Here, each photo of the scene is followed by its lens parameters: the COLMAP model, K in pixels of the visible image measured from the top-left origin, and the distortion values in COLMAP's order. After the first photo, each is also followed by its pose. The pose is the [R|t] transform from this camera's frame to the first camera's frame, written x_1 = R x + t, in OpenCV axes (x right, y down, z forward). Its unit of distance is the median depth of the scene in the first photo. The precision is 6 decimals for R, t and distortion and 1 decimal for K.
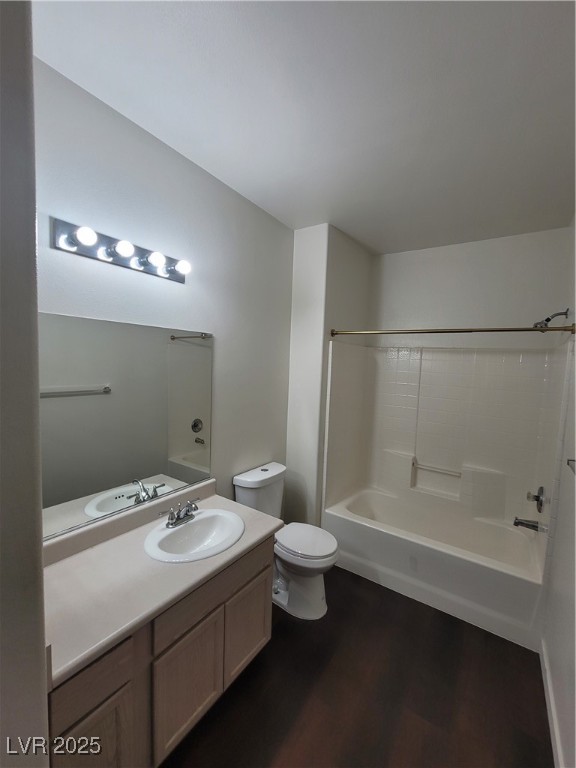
lens RADIAL K [[314.4, 0, 291.9], [0, 314.4, 384.7], [0, 0, 1]] dist [-0.017473, 0.004750]
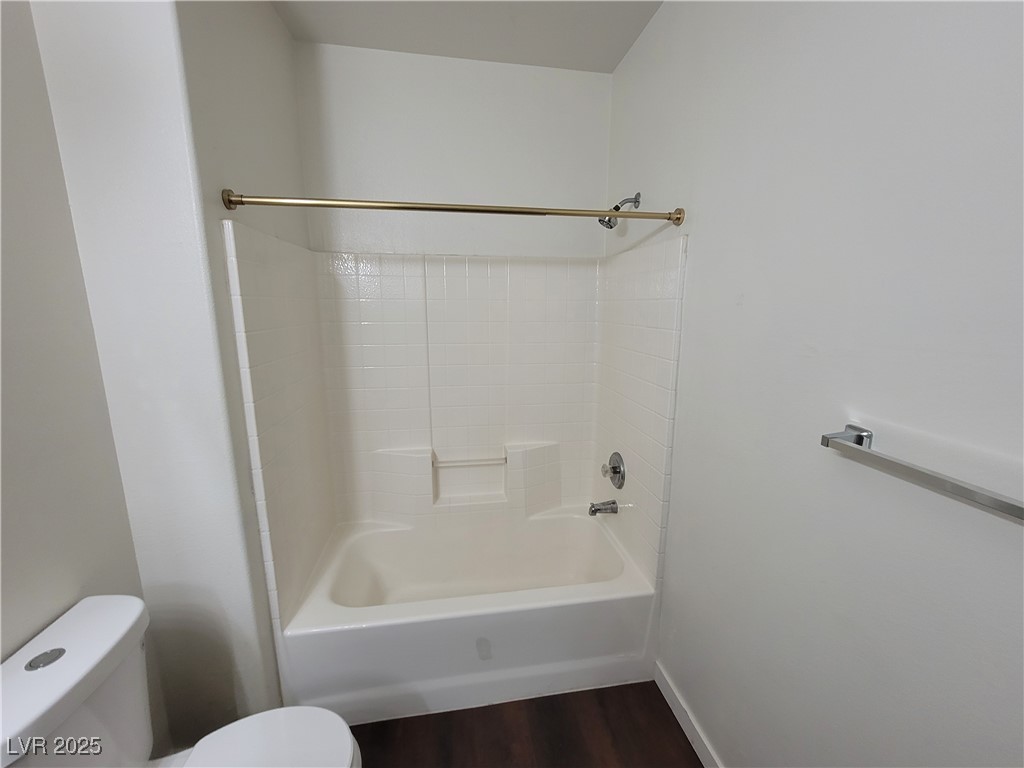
lens RADIAL K [[419.2, 0, 514.1], [0, 419.2, 382.8], [0, 0, 1]] dist [-0.017473, 0.004750]
pose [[0.728322, -0.163921, 0.665340, 0.015604], [0.076038, 0.984303, 0.159269, -0.002800], [-0.681003, -0.065408, 0.729353, 0.458446]]
